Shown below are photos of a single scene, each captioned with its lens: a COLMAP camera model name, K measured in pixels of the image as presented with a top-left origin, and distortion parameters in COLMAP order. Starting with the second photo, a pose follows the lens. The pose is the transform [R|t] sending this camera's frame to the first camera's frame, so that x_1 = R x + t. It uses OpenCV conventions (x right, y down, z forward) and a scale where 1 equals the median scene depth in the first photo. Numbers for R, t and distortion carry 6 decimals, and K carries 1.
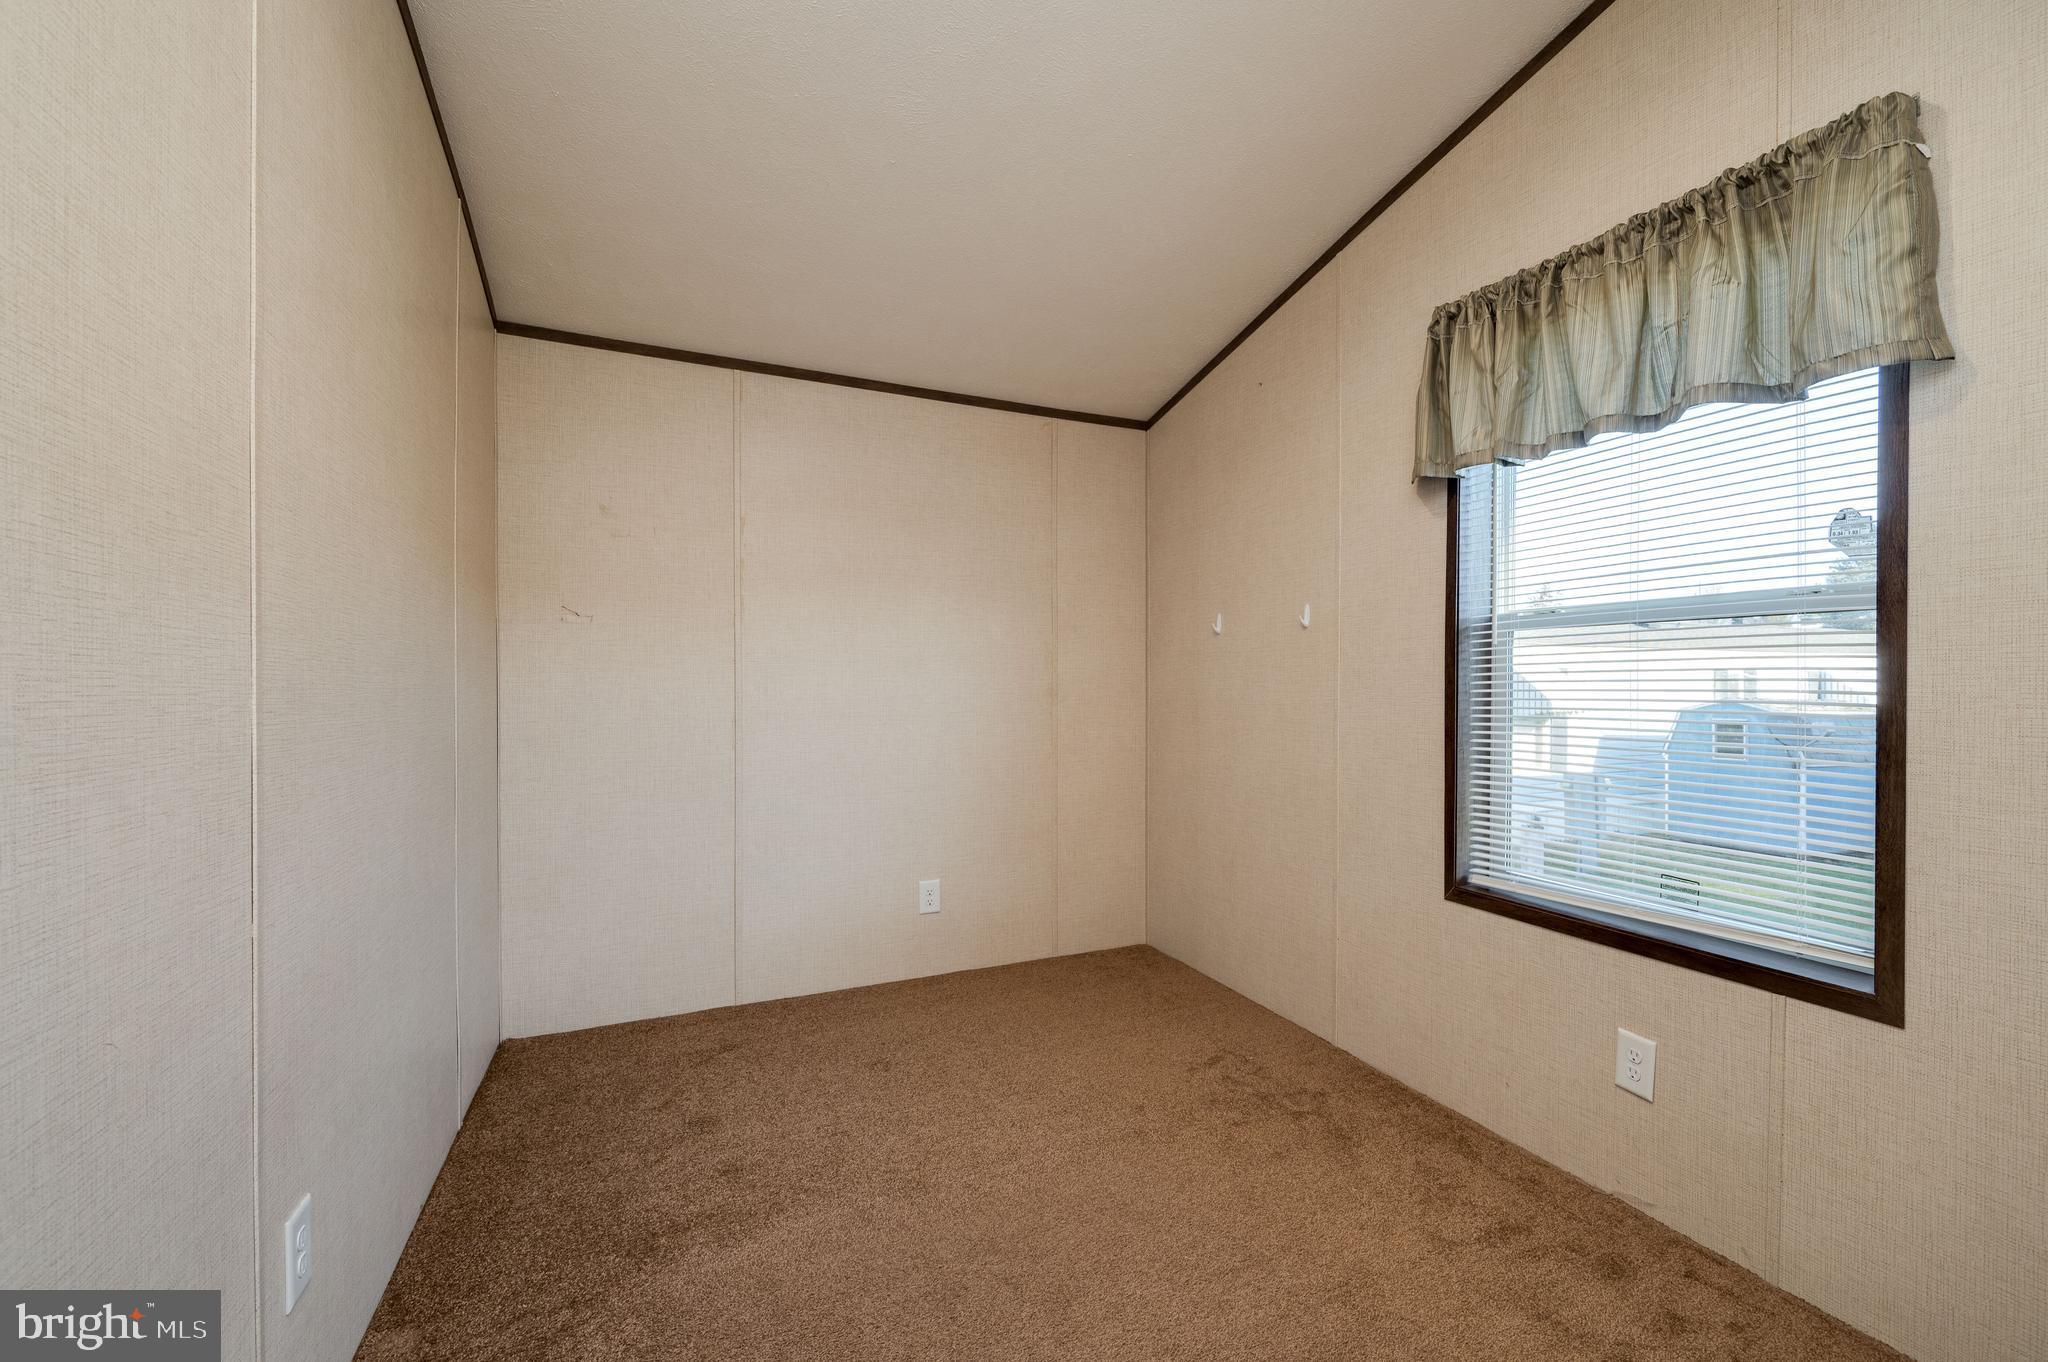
lens RADIAL K [[831.1, 0, 1029.9], [0, 831.1, 687.7], [0, 0, 1]] dist [-0.000396, -0.000083]
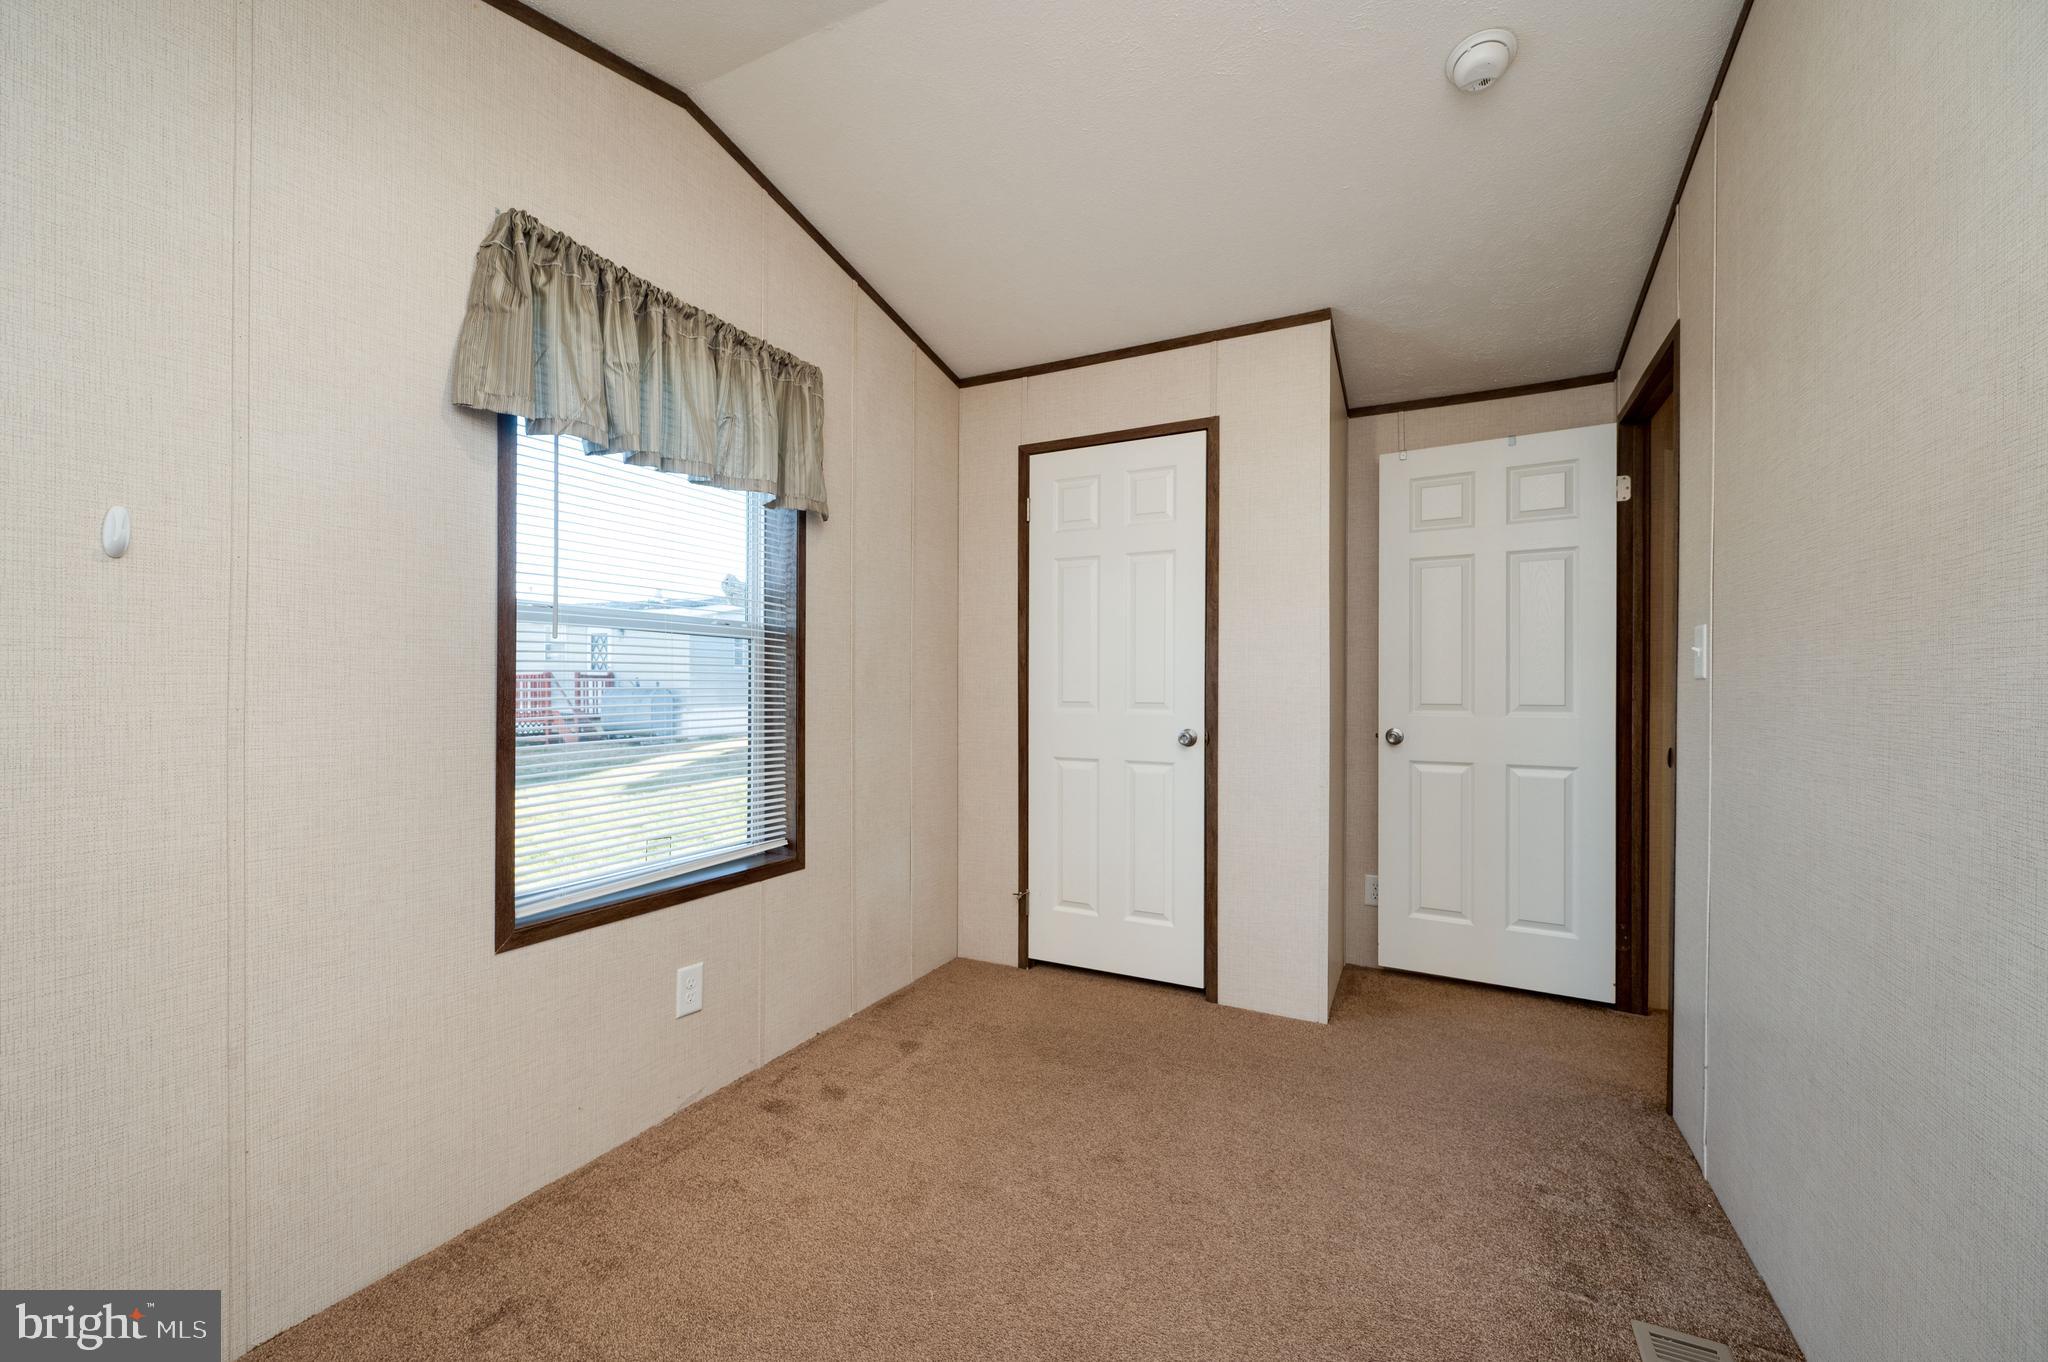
lens RADIAL K [[831.1, 0, 1029.9], [0, 831.1, 687.7], [0, 0, 1]] dist [-0.000396, -0.000083]
pose [[-0.652780, -0.005029, 0.757531, -0.519183], [-0.006727, 0.999977, 0.000842, -0.002098], [-0.757518, -0.004547, -0.652799, 1.372274]]
